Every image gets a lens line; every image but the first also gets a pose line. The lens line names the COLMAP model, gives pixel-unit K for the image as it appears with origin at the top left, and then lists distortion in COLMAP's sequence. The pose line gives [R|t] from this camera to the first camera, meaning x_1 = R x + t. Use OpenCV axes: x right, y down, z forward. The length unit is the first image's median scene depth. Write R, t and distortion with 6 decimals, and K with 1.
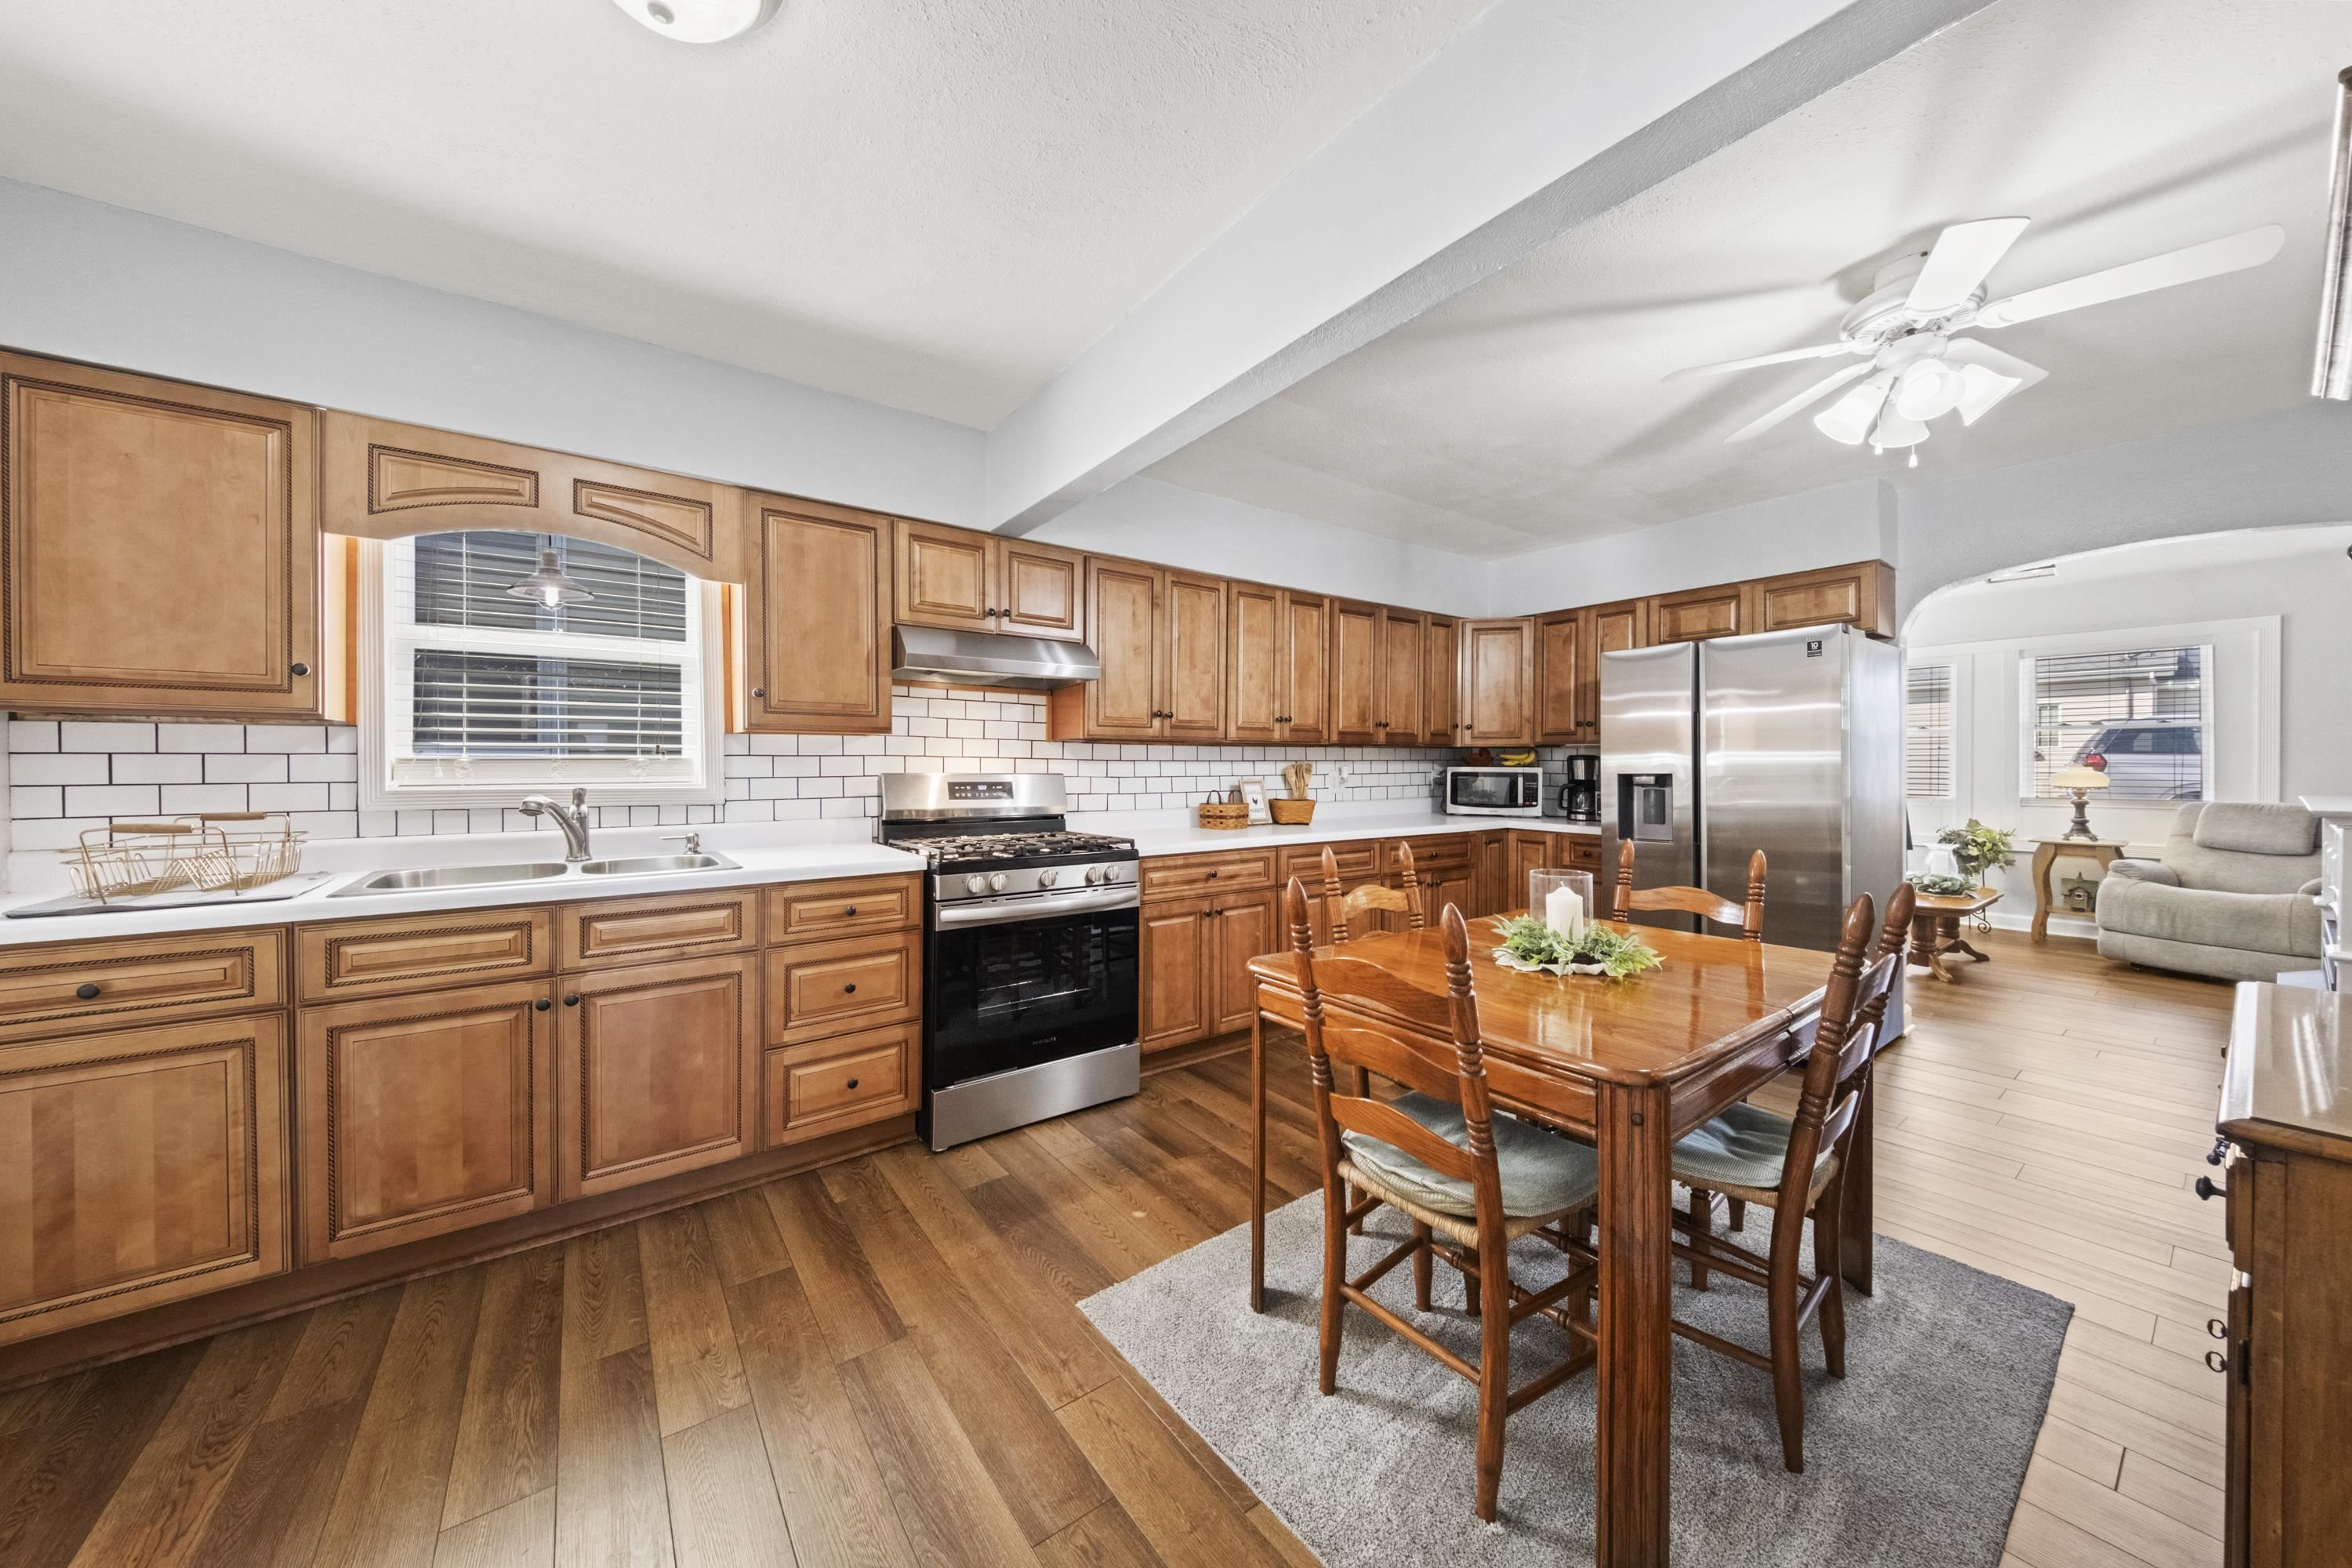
lens RADIAL K [[810.5, 0, 1188.9], [0, 810.5, 773.1], [0, 0, 1]] dist [-0.000316, -0.001895]
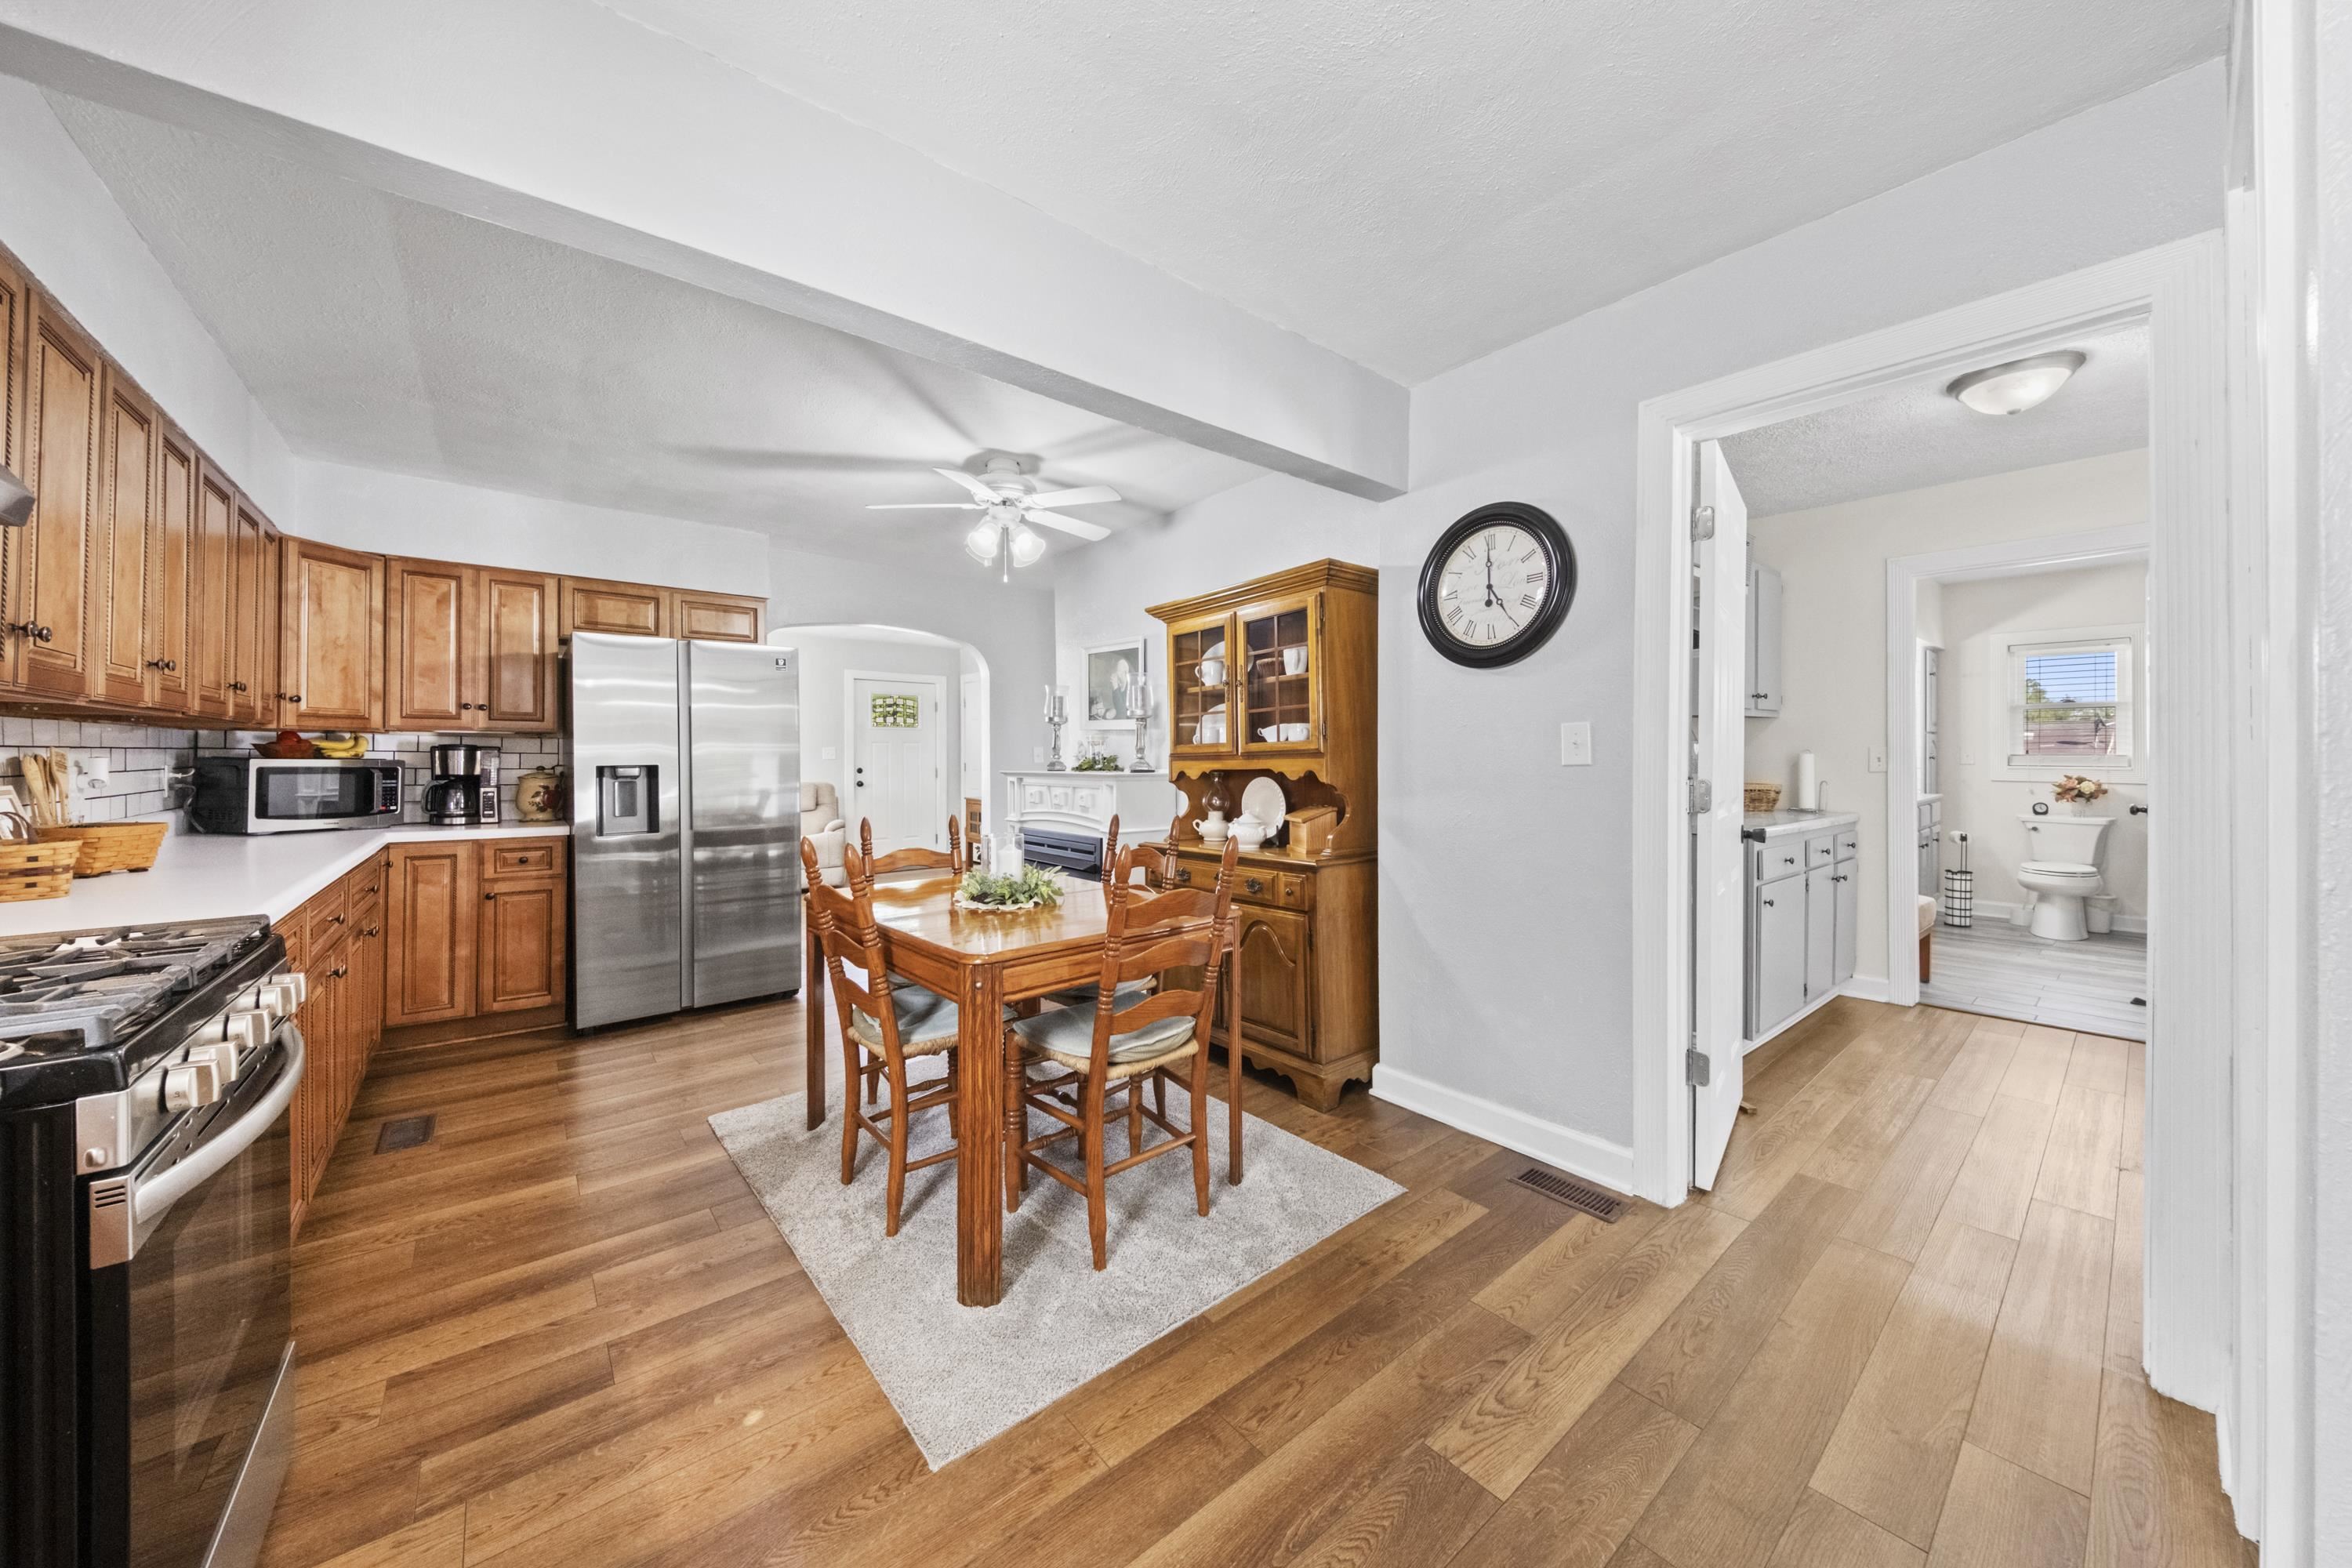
lens RADIAL K [[810.5, 0, 1169.0], [0, 810.5, 743.8], [0, 0, 1]] dist [-0.000316, -0.001895]
pose [[-0.053954, 0.018561, 0.998371, -0.585309], [0.012358, 0.999763, -0.017919, 0.000893], [-0.998467, 0.011371, -0.054171, 0.527710]]
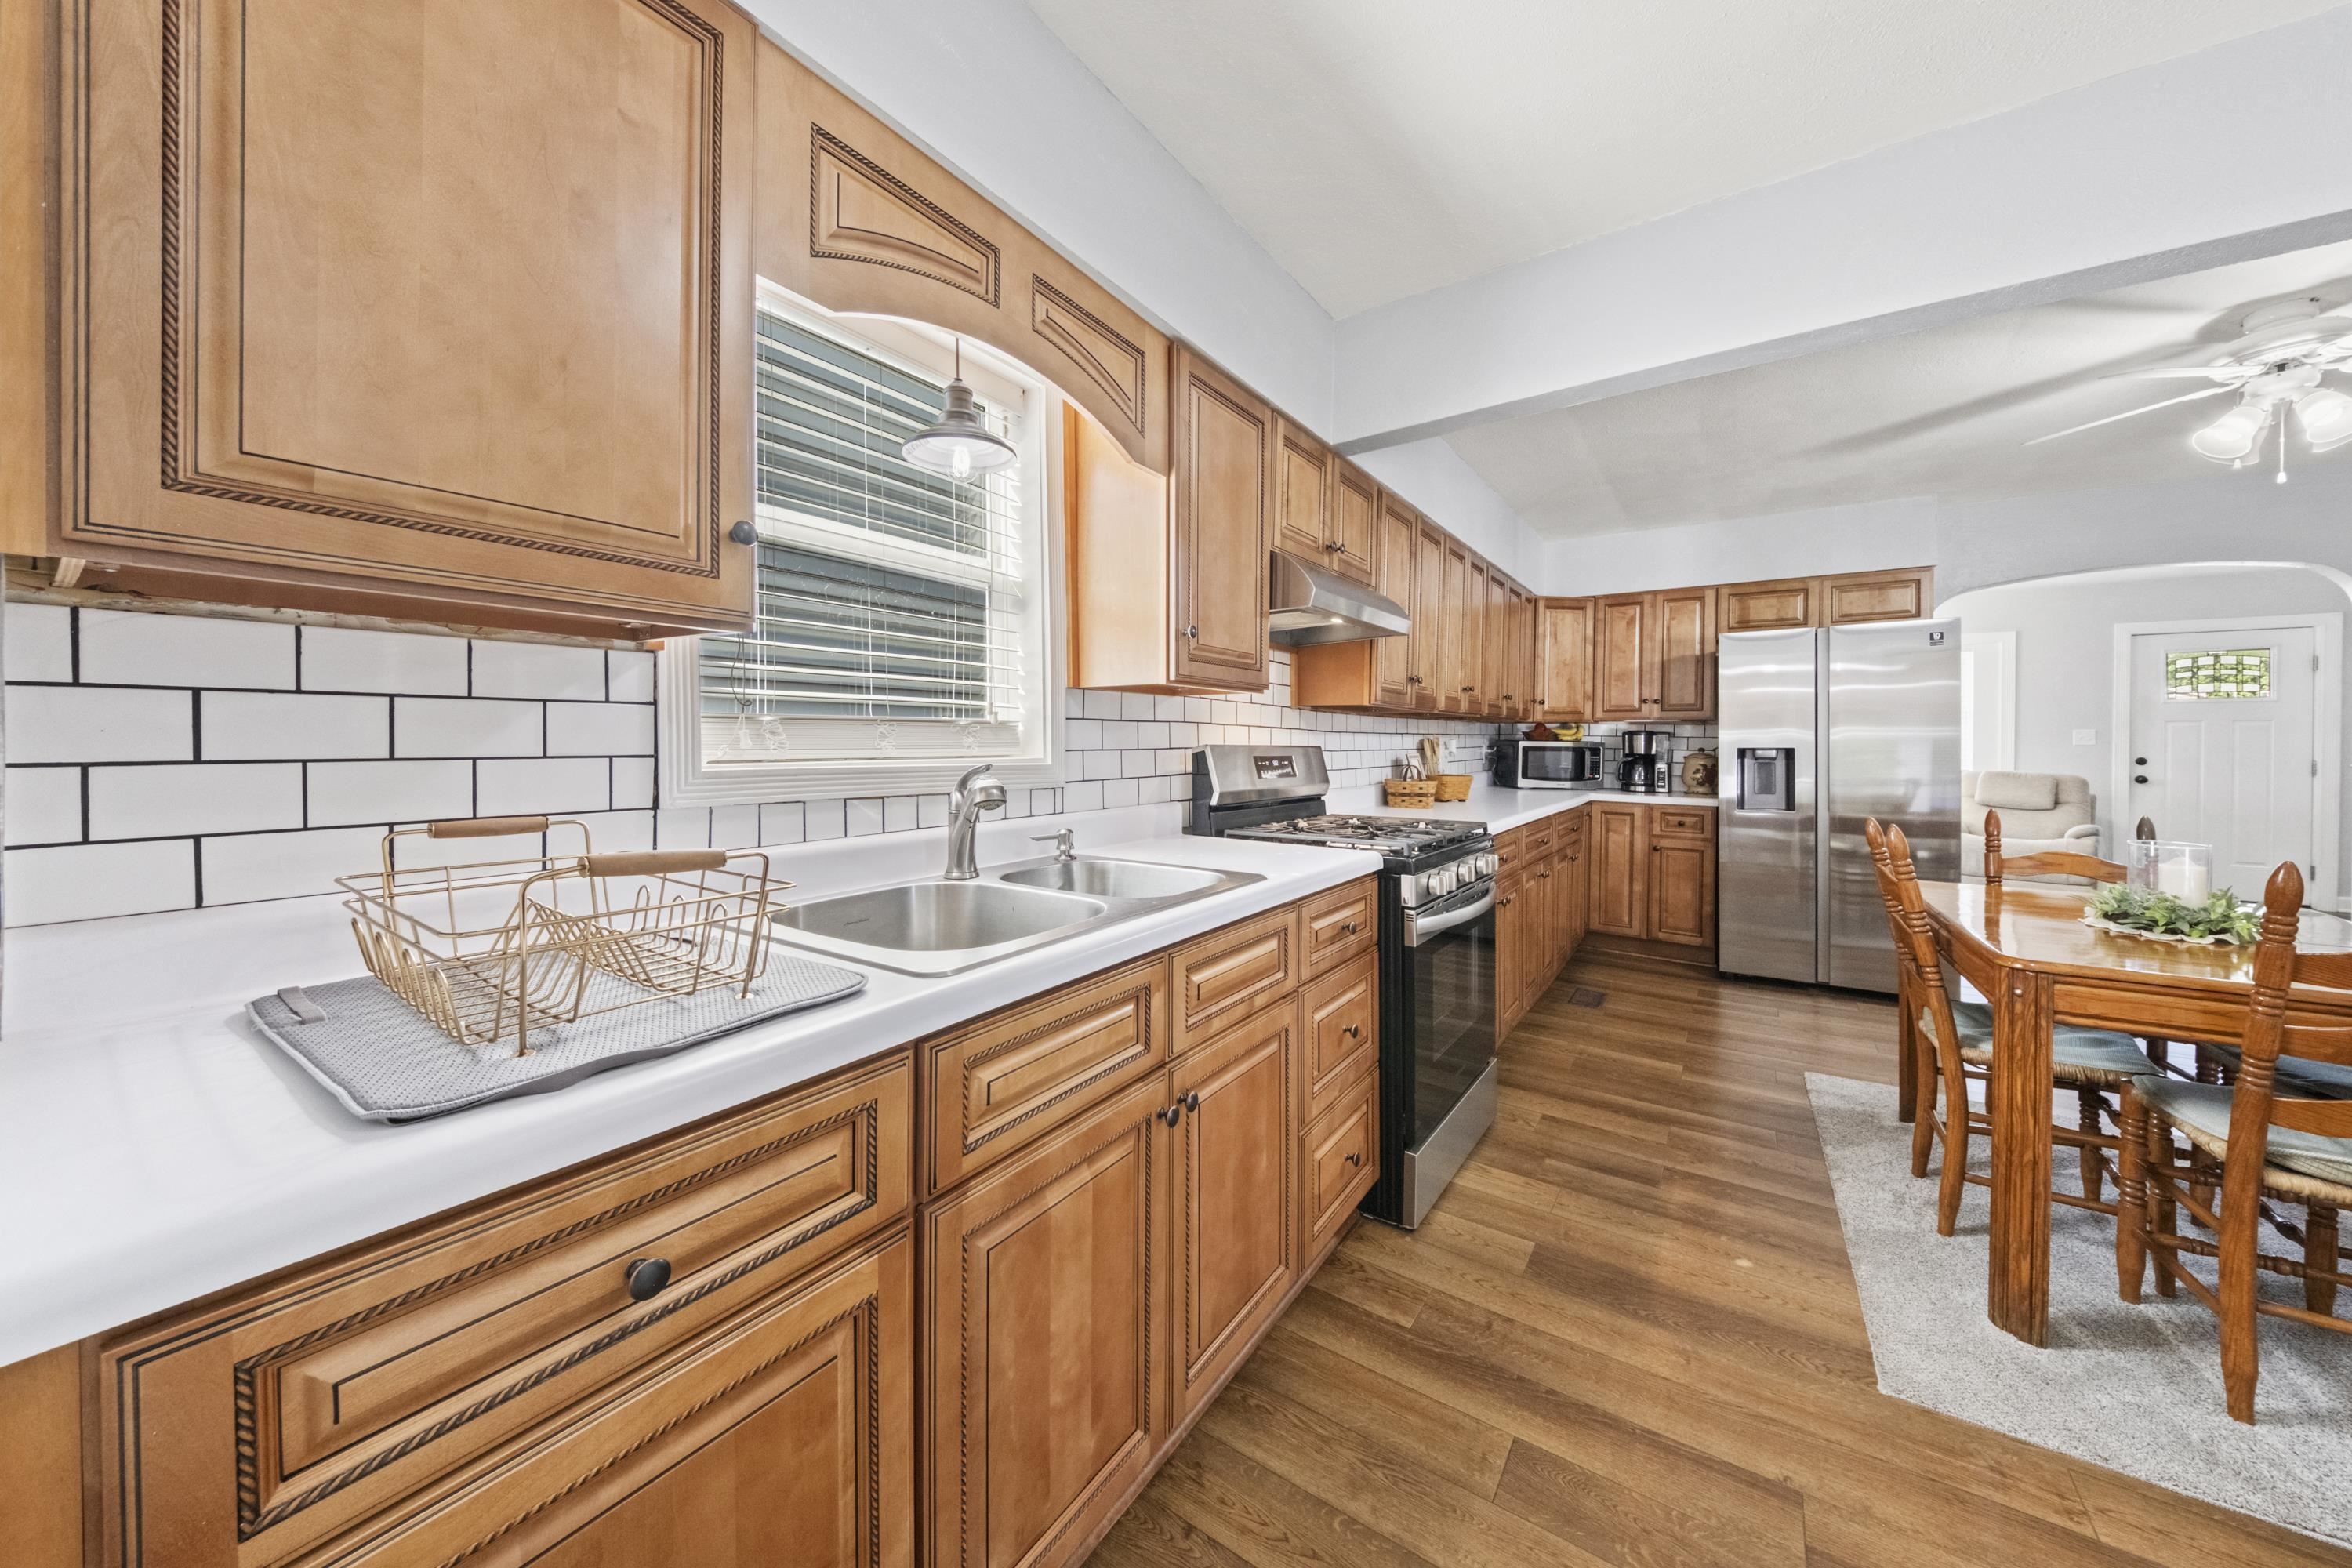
lens RADIAL K [[810.5, 0, 1172.3], [0, 810.5, 750.0], [0, 0, 1]] dist [-0.000316, -0.001895]
pose [[0.948985, 0.001927, 0.315315, -0.691270], [-0.002374, 0.999997, 0.001034, 0.005267], [-0.315312, -0.001729, 0.948987, 0.296445]]
